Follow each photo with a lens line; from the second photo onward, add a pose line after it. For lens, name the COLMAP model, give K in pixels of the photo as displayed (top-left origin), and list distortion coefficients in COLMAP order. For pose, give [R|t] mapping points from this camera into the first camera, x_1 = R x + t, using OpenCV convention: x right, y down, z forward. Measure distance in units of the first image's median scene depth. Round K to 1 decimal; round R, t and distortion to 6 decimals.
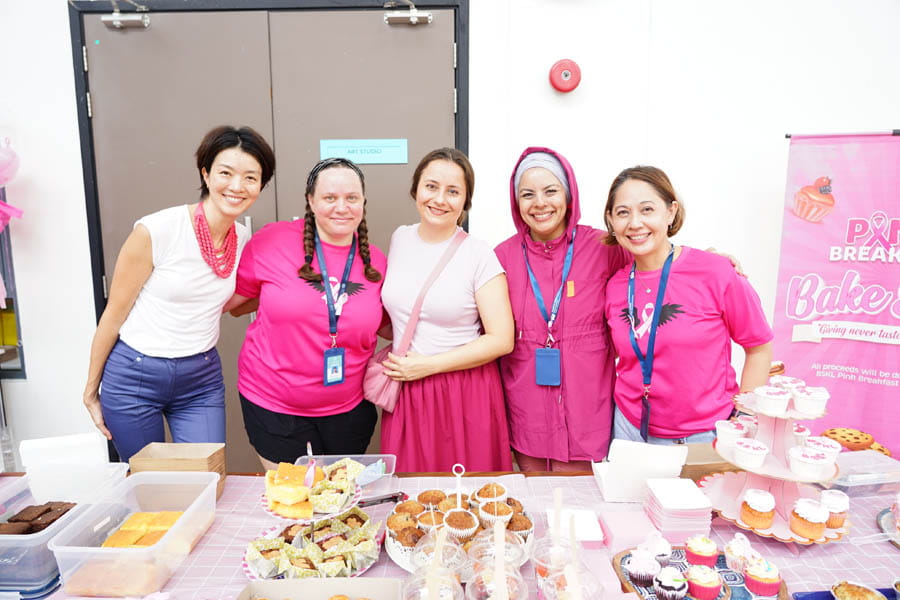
lens RADIAL K [[615.9, 0, 450.6], [0, 615.9, 299.3], [0, 0, 1]] dist [-0.006511, -0.002804]
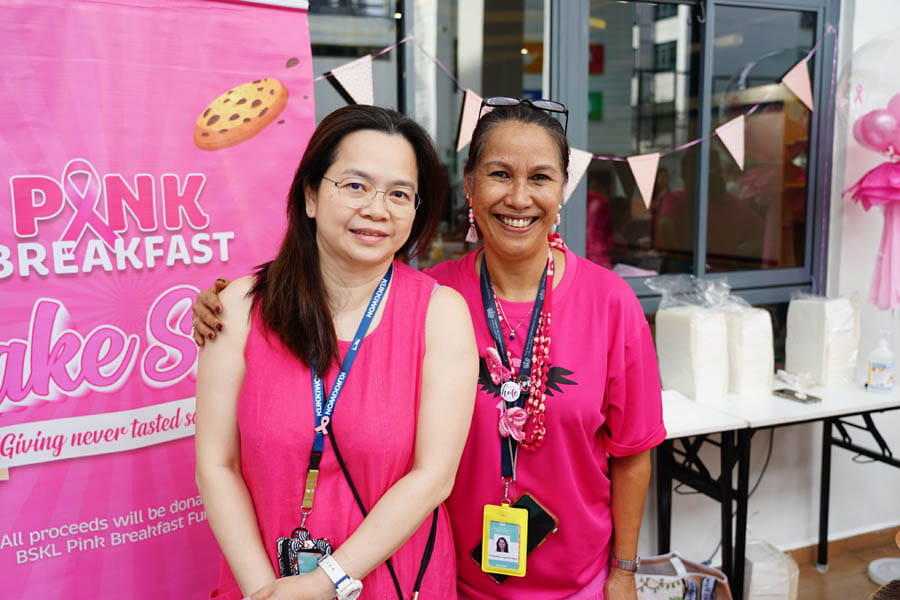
lens RADIAL K [[893.0, 0, 450.8], [0, 893.0, 303.2], [0, 0, 1]] dist [0.009742, 0.000000]
pose [[0.434069, -0.154172, 0.887589, 0.226016], [0.145875, 0.984274, 0.099627, -0.065737], [-0.888991, 0.086232, 0.449733, 0.477159]]
